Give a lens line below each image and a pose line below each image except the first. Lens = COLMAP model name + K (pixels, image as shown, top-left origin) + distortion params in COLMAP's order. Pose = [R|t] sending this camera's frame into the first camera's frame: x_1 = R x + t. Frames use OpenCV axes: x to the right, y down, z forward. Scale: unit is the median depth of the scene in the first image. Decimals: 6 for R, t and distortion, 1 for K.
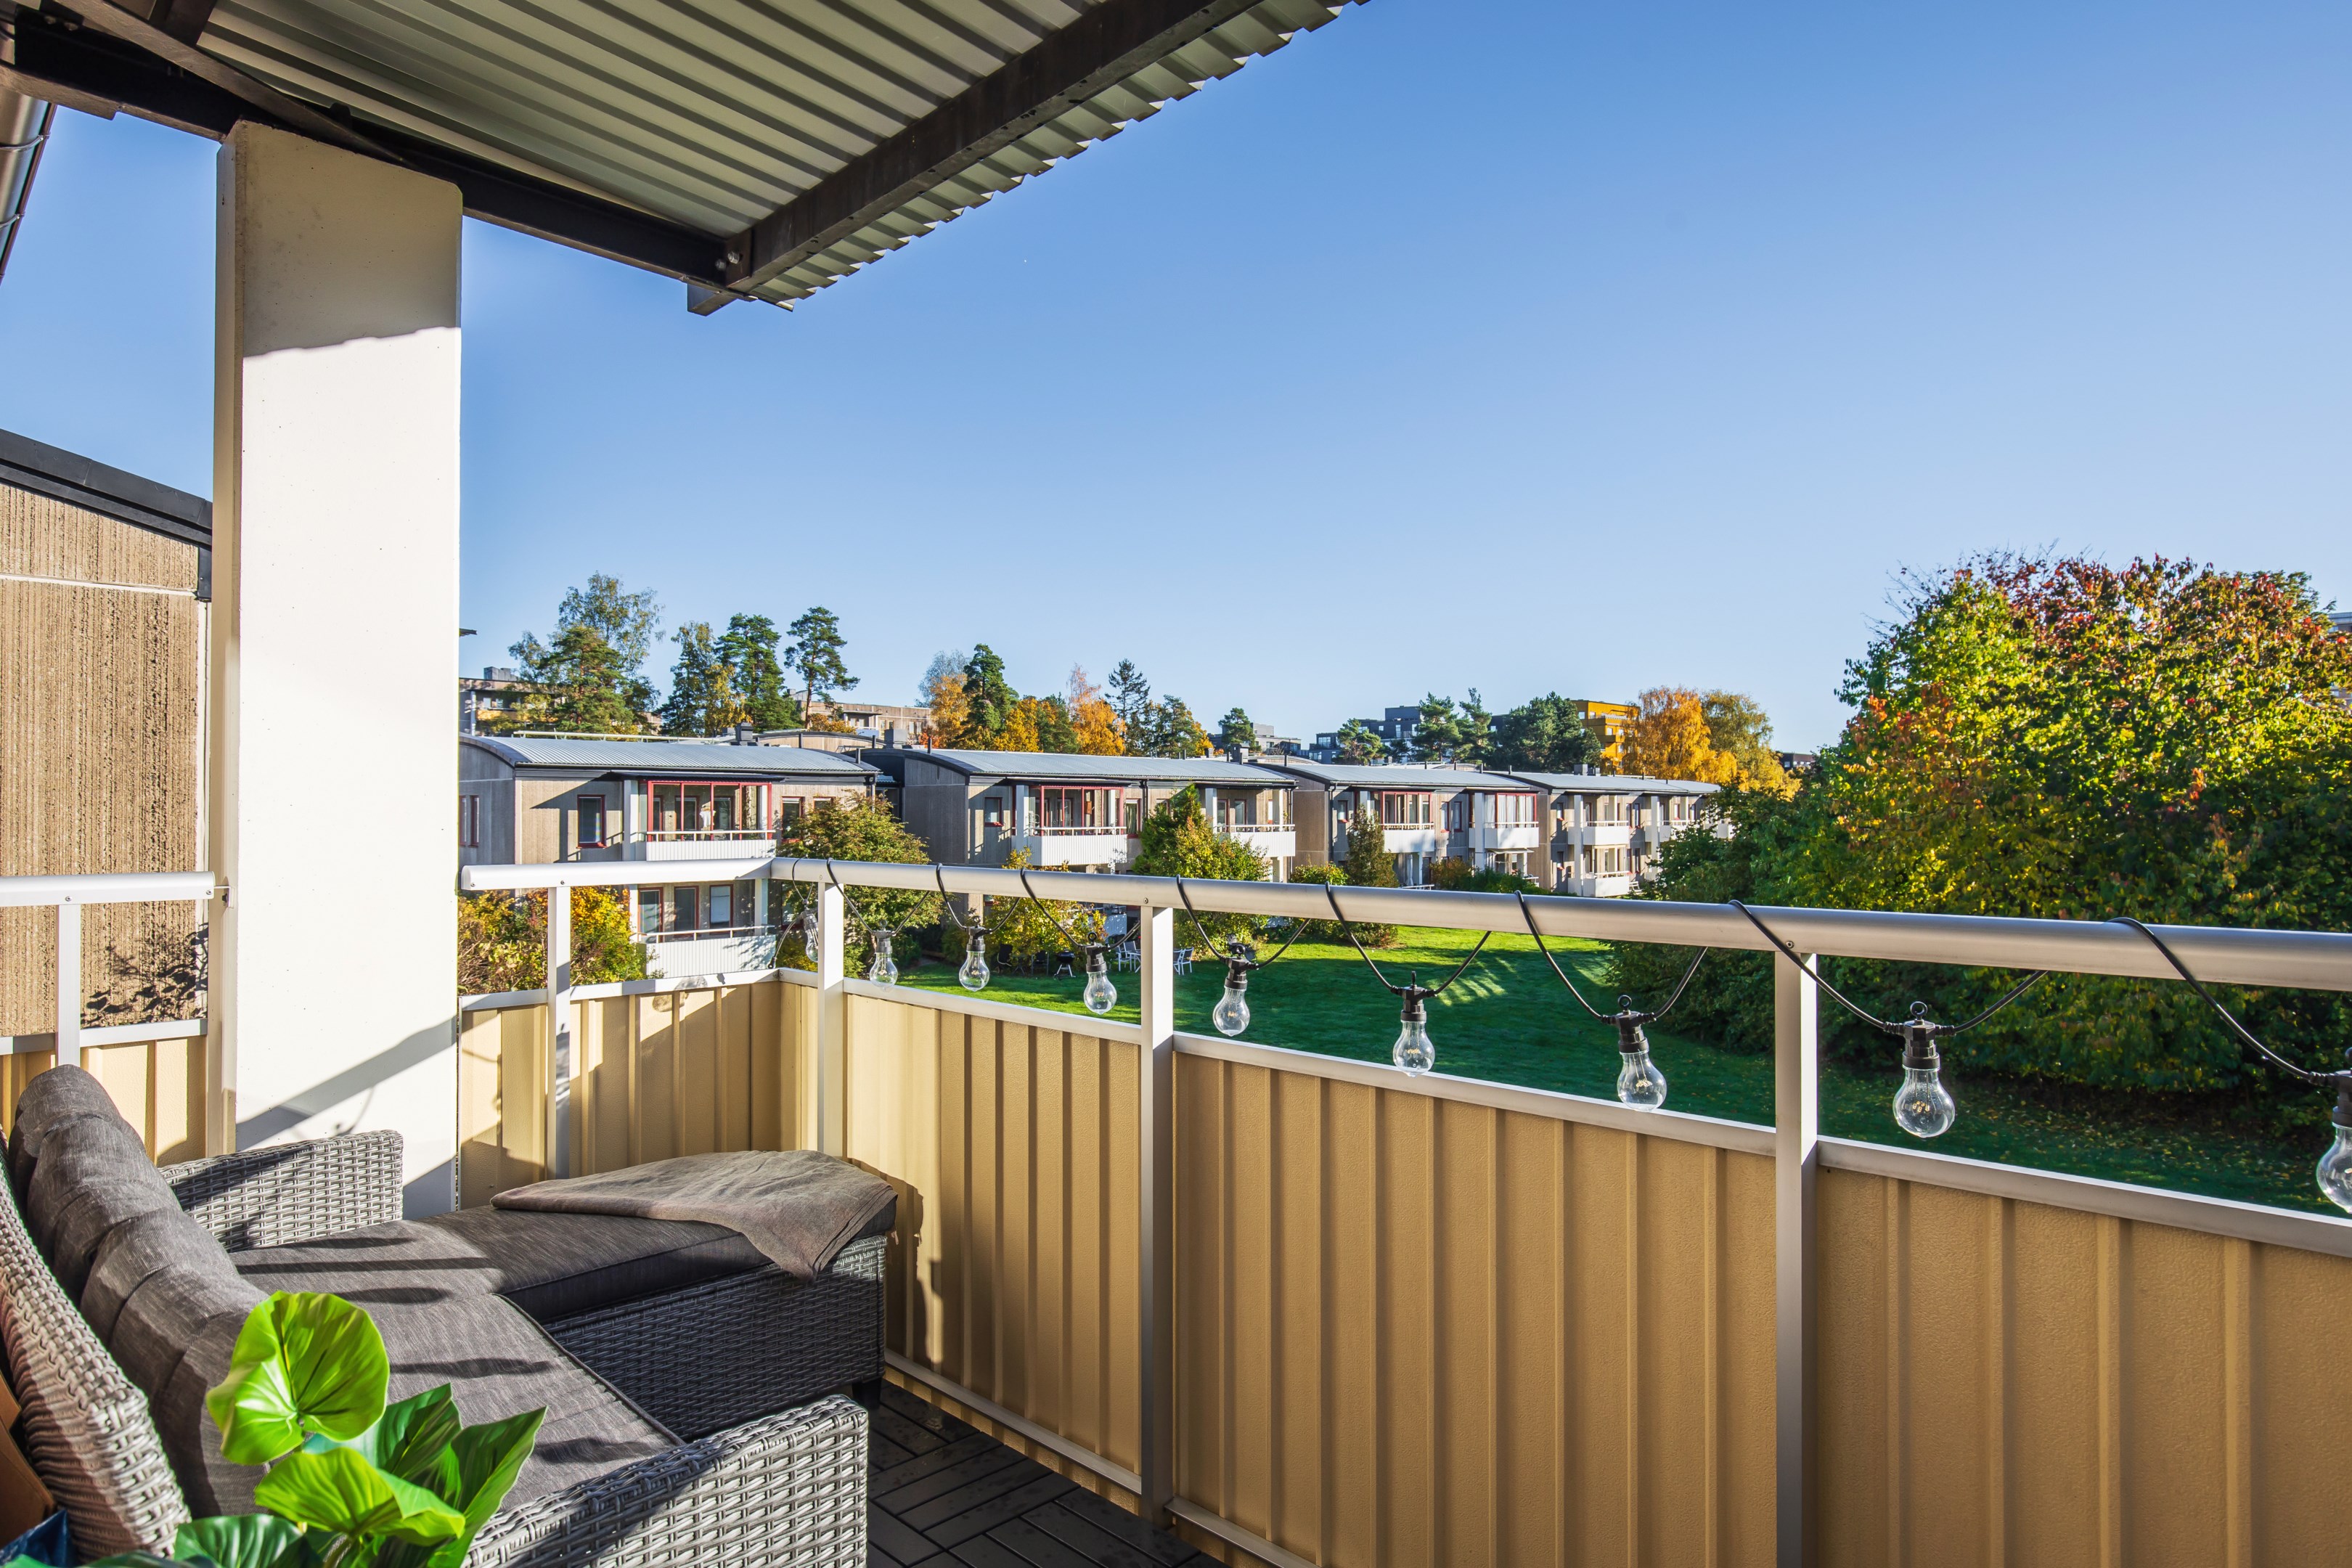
lens RADIAL K [[1337.0, 0, 1180.9], [0, 1337.0, 799.9], [0, 0, 1]] dist [-0.002939, 0.005289]
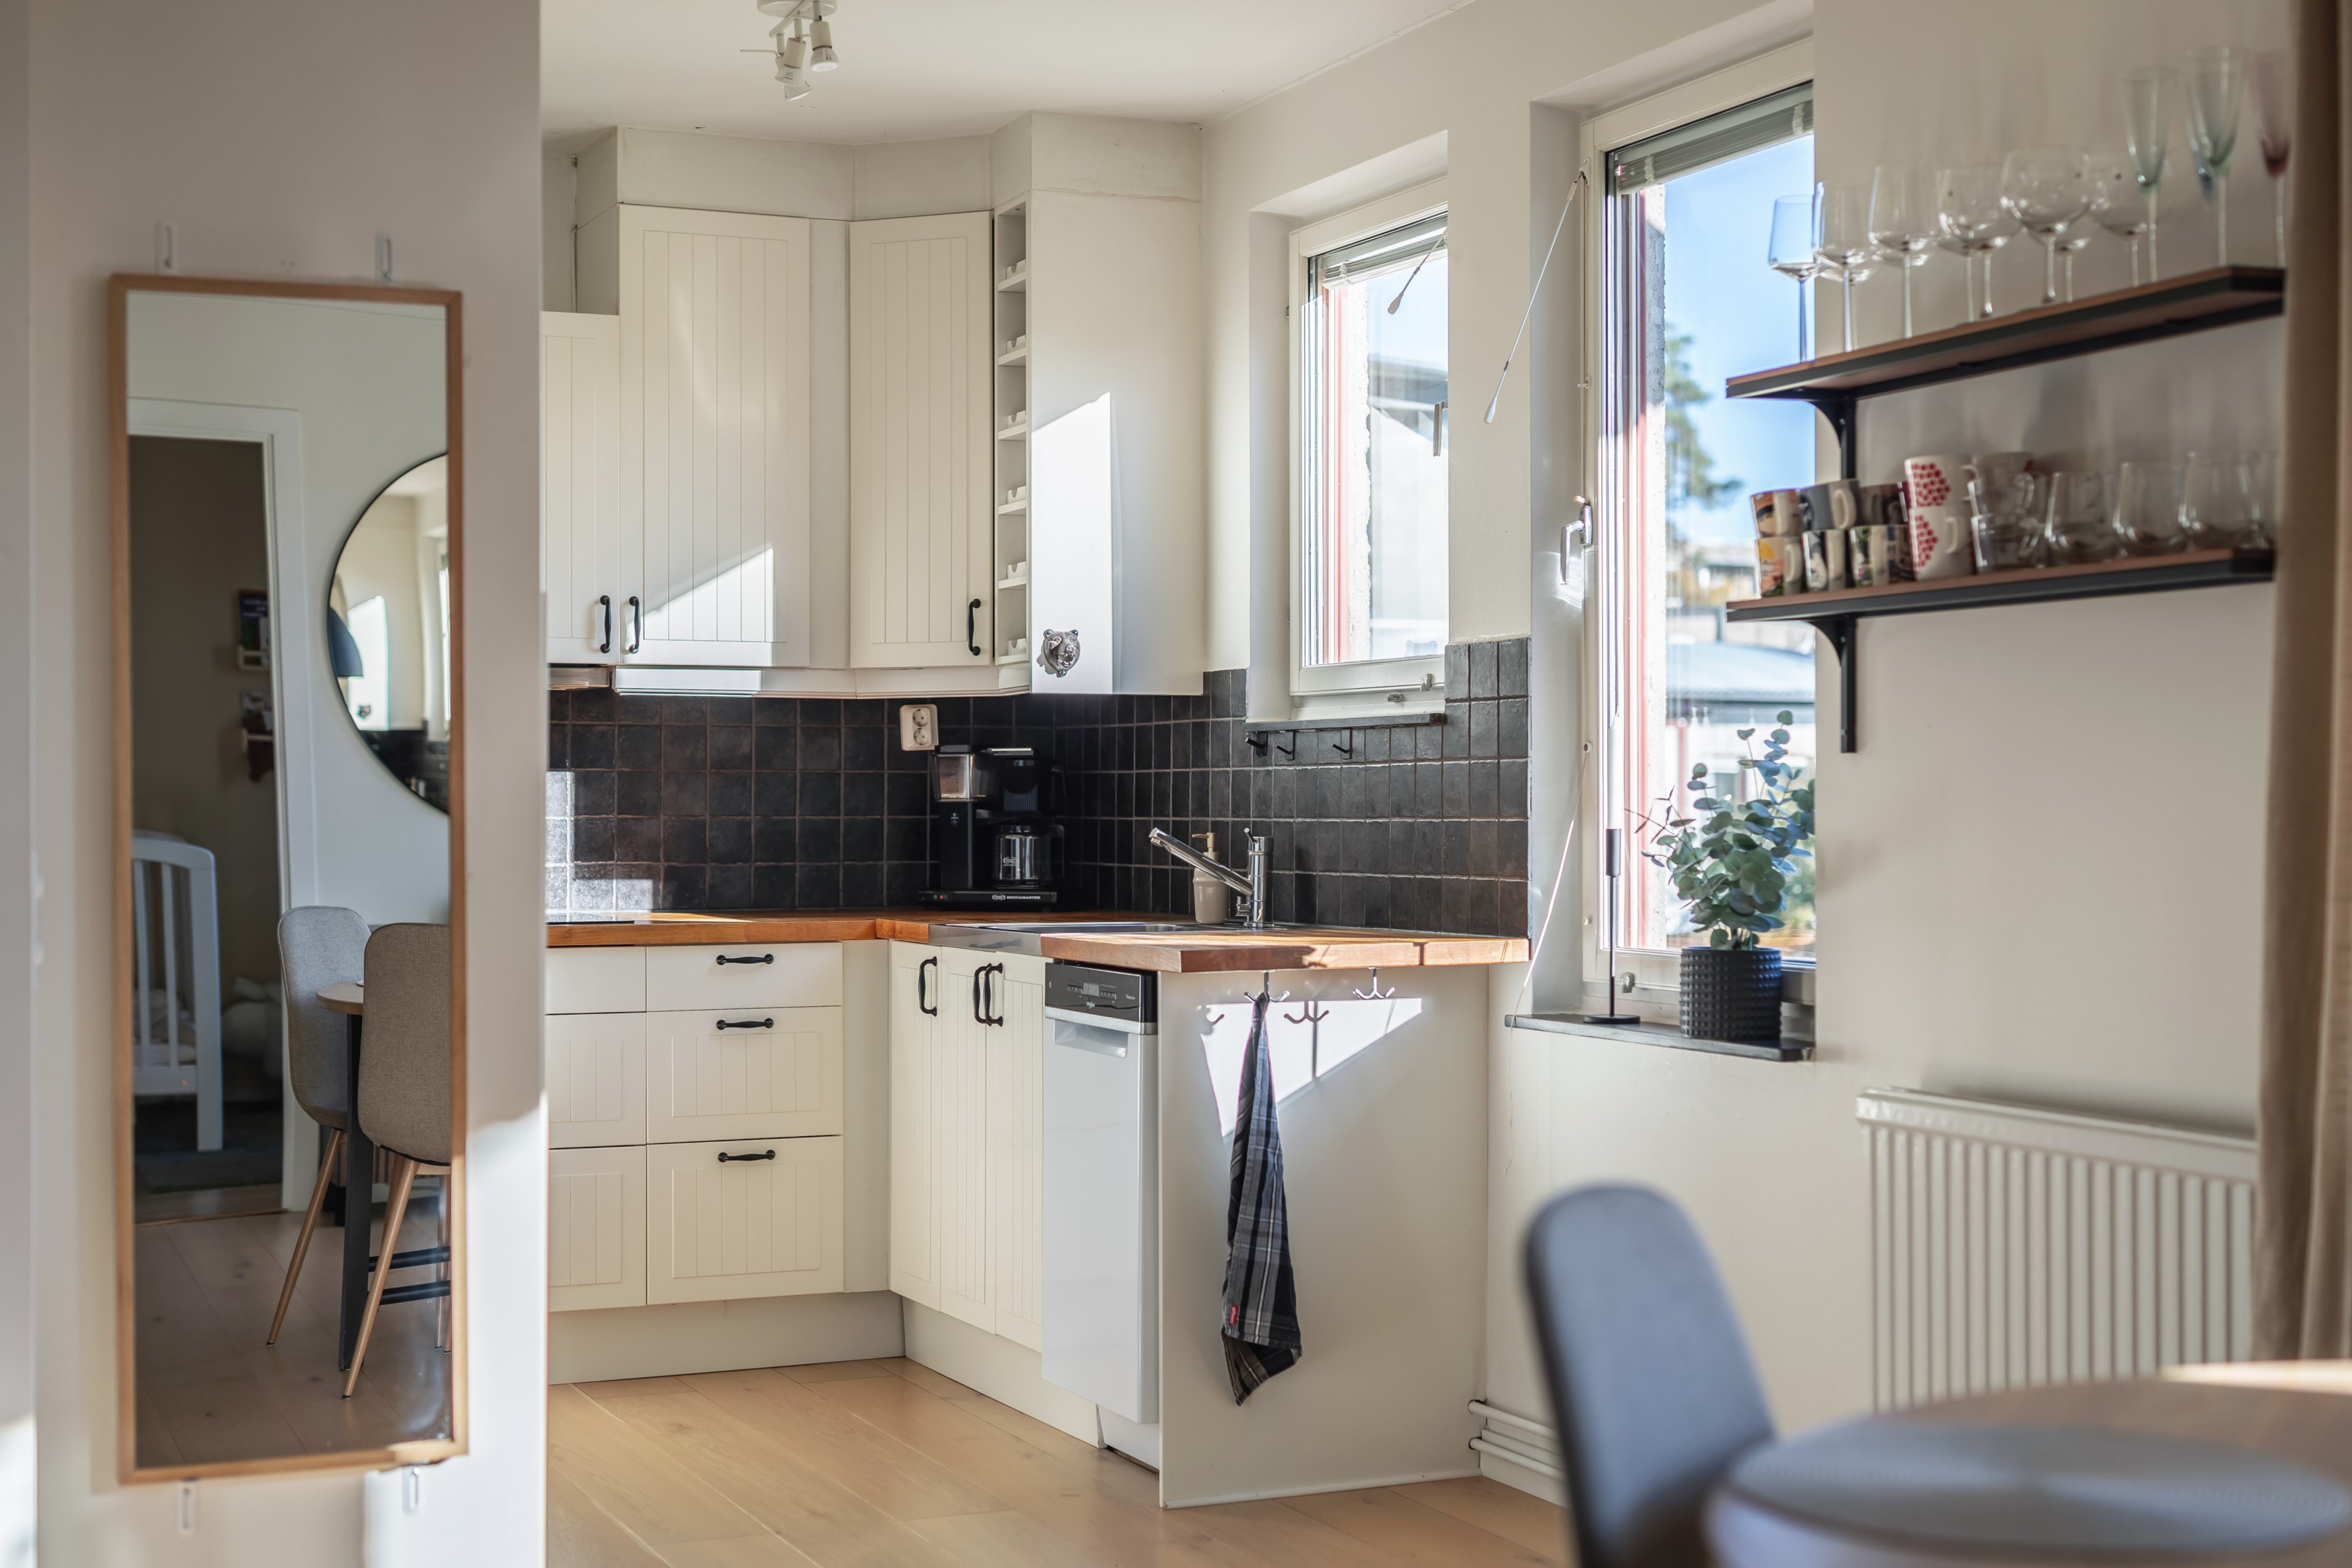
lens RADIAL K [[3266.2, 0, 1170.4], [0, 3266.2, 807.3], [0, 0, 1]] dist [0.010205, 0.000000]
pose [[0.923222, 0.000242, -0.384268, -0.061215], [0.003439, 0.999955, 0.008893, 0.006044], [0.384252, -0.009531, 0.923179, -0.044090]]
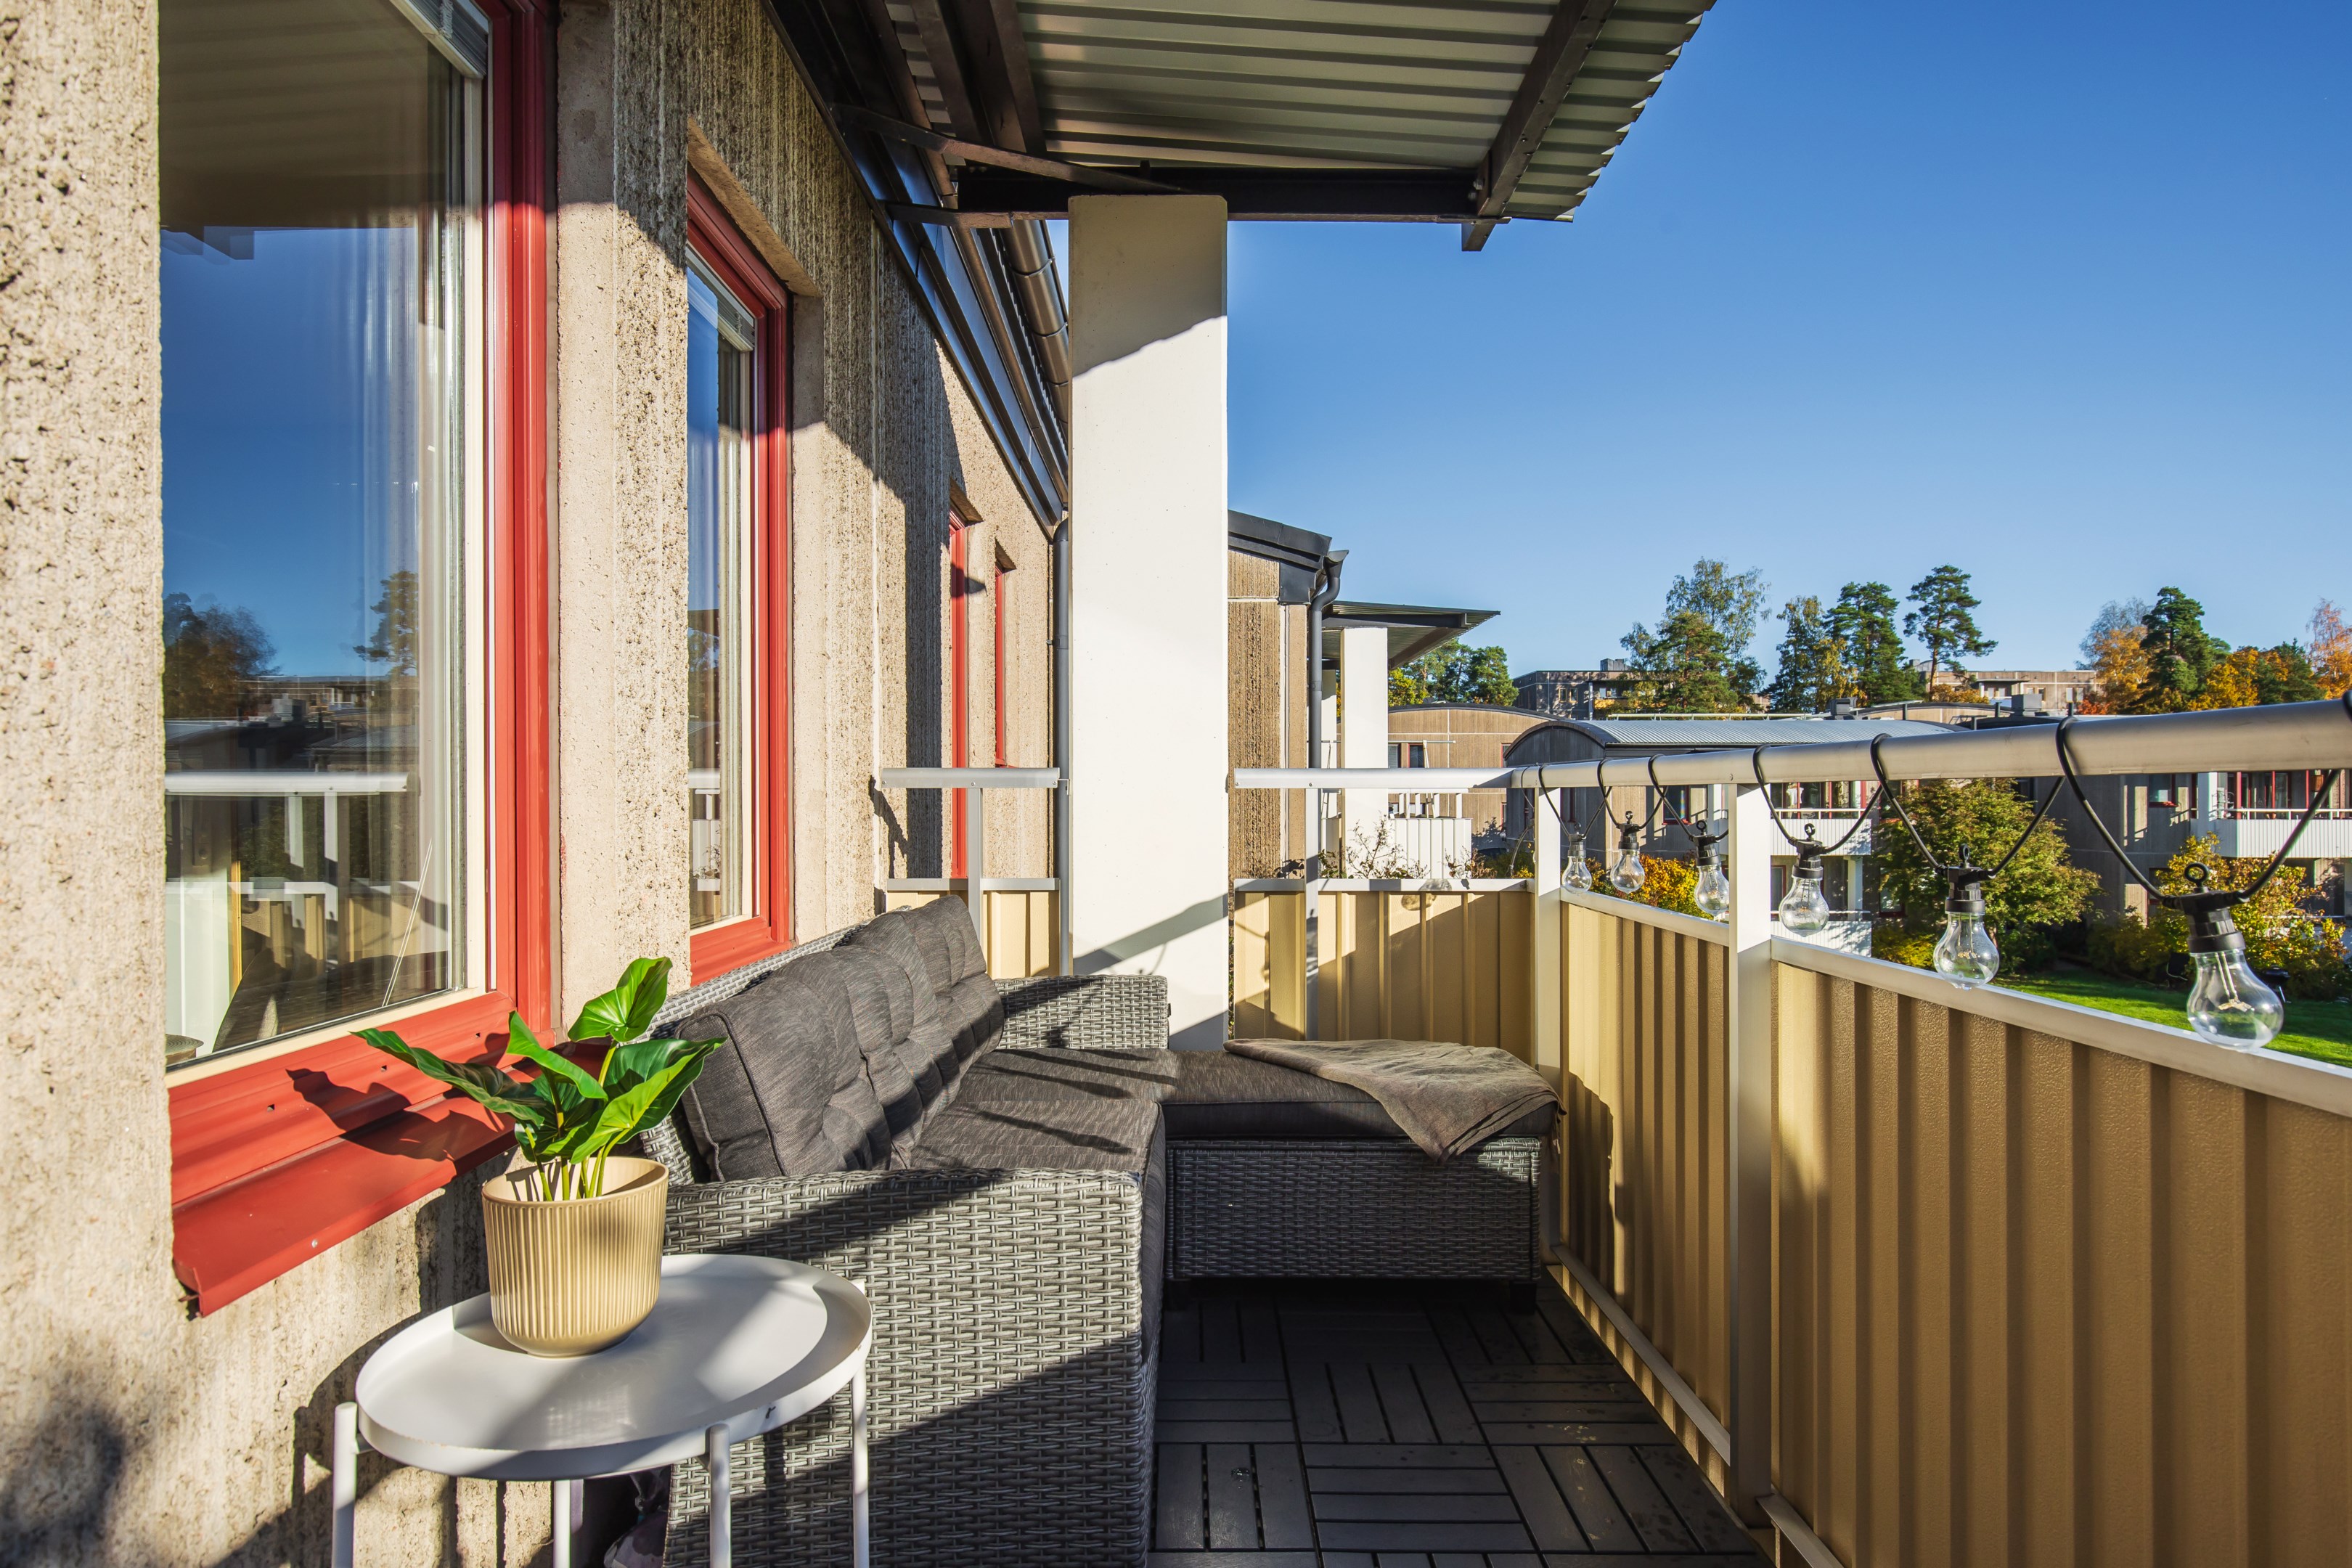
lens RADIAL K [[1337.0, 0, 1184.8], [0, 1337.0, 792.8], [0, 0, 1]] dist [-0.002939, 0.005289]
pose [[0.705133, -0.002264, -0.709071, 0.022887], [0.007081, 0.999968, 0.003848, 0.005529], [0.709039, -0.007734, 0.705126, 0.010943]]
